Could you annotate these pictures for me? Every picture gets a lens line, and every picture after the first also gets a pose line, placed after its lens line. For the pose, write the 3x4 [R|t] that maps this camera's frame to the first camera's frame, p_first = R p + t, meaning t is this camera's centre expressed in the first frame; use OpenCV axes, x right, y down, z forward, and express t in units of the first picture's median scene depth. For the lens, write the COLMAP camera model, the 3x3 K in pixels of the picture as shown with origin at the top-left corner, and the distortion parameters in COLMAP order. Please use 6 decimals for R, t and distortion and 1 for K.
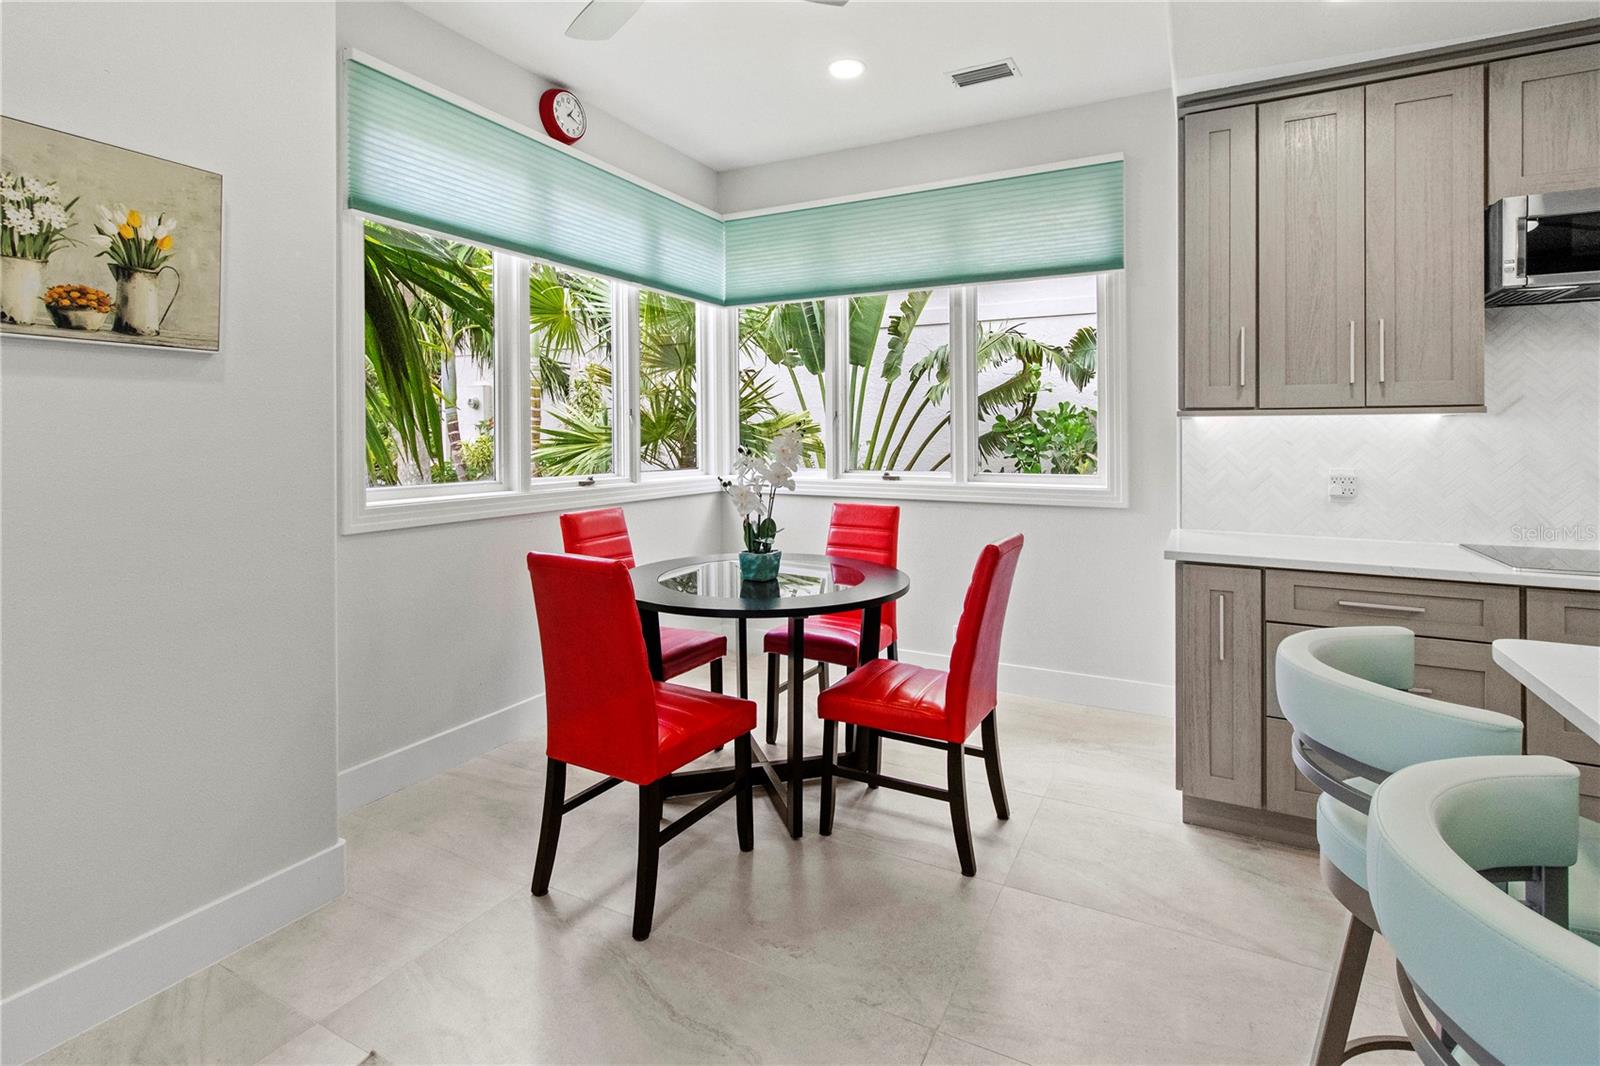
lens RADIAL K [[764.9, 0, 803.4], [0, 764.9, 442.2], [0, 0, 1]] dist [0.001573, -0.000061]
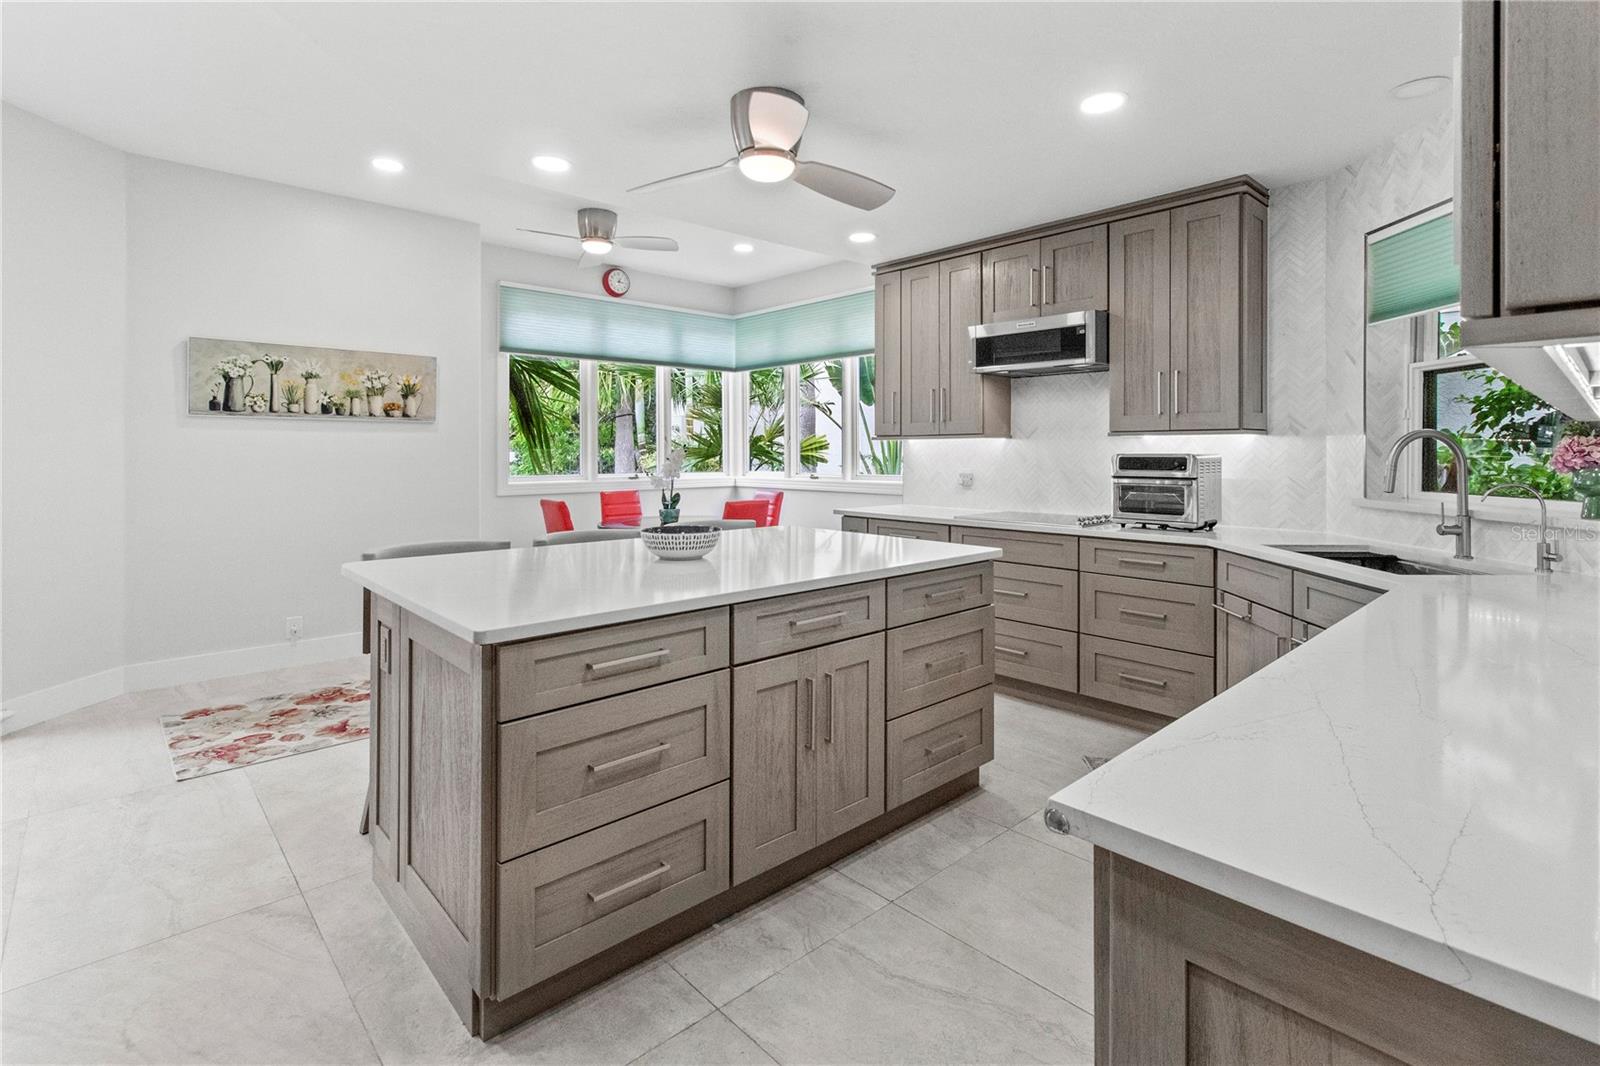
lens RADIAL K [[756.6, 0, 808.8], [0, 756.6, 455.8], [0, 0, 1]] dist [0.002344, 0.000245]
pose [[0.944270, -0.001318, -0.329168, 0.785597], [-0.000198, 0.999990, -0.004571, 0.010391], [0.329171, 0.004382, 0.944260, -0.633407]]
